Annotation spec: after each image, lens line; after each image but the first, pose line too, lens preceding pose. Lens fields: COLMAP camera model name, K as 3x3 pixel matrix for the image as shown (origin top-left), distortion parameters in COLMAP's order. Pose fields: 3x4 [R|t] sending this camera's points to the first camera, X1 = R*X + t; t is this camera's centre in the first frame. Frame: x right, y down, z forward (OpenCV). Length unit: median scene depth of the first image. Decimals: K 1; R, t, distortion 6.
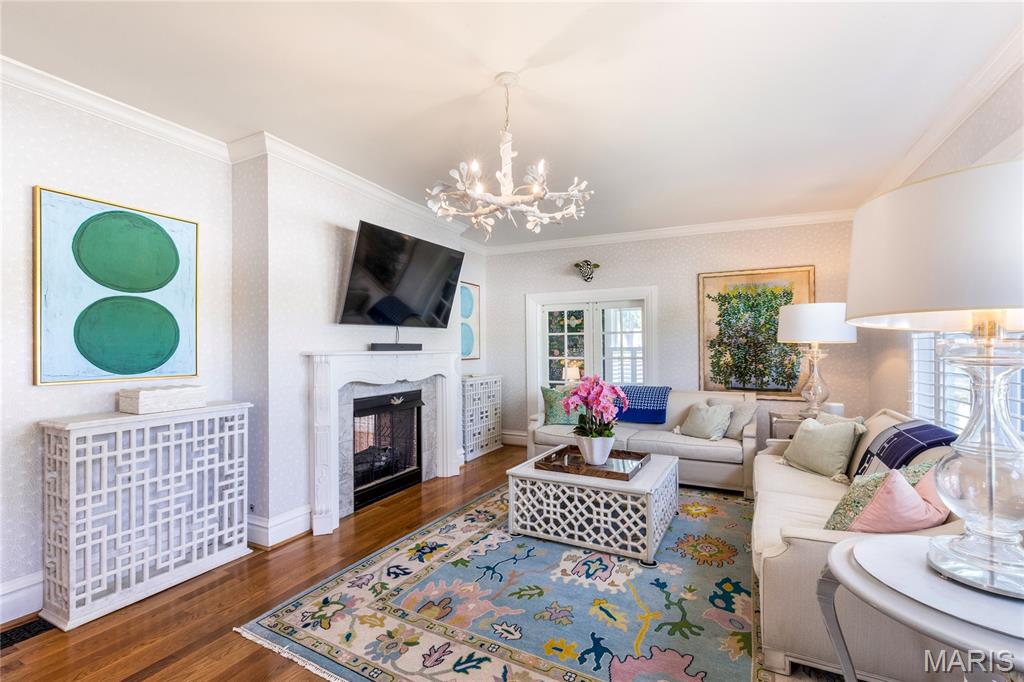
lens RADIAL K [[464.1, 0, 510.4], [0, 464.1, 345.7], [0, 0, 1]] dist [0.013573, 0.000200]
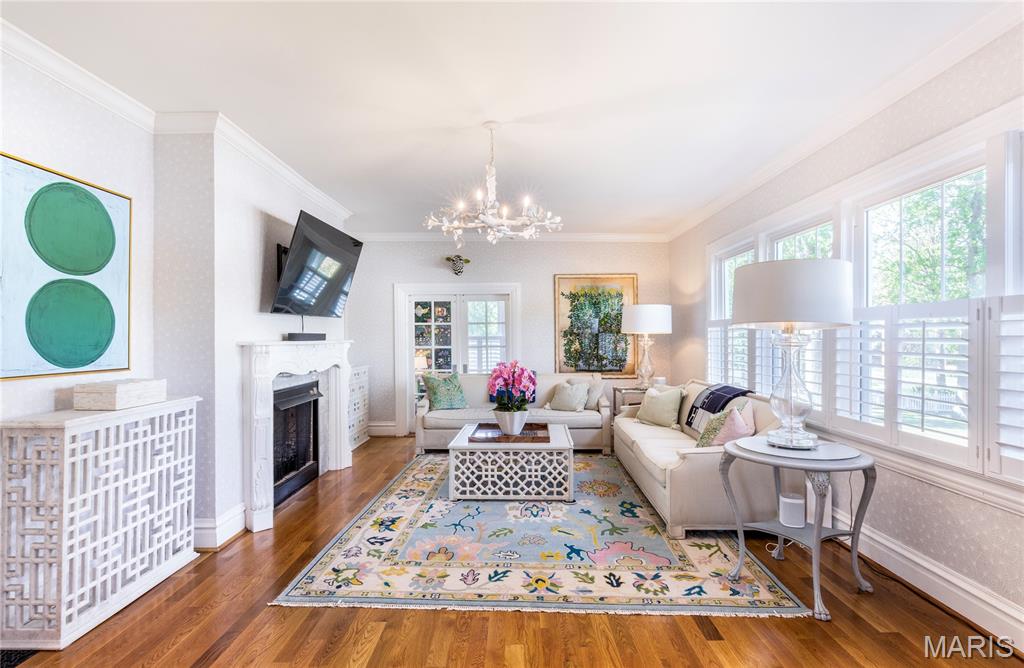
lens RADIAL K [[519.1, 0, 511.0], [0, 519.1, 330.0], [0, 0, 1]] dist [0.018220, -0.001647]
pose [[0.897857, 0.006093, 0.440246, -0.460707], [-0.002328, 0.999956, -0.009091, -0.003098], [-0.440282, 0.007137, 0.897831, -0.226289]]
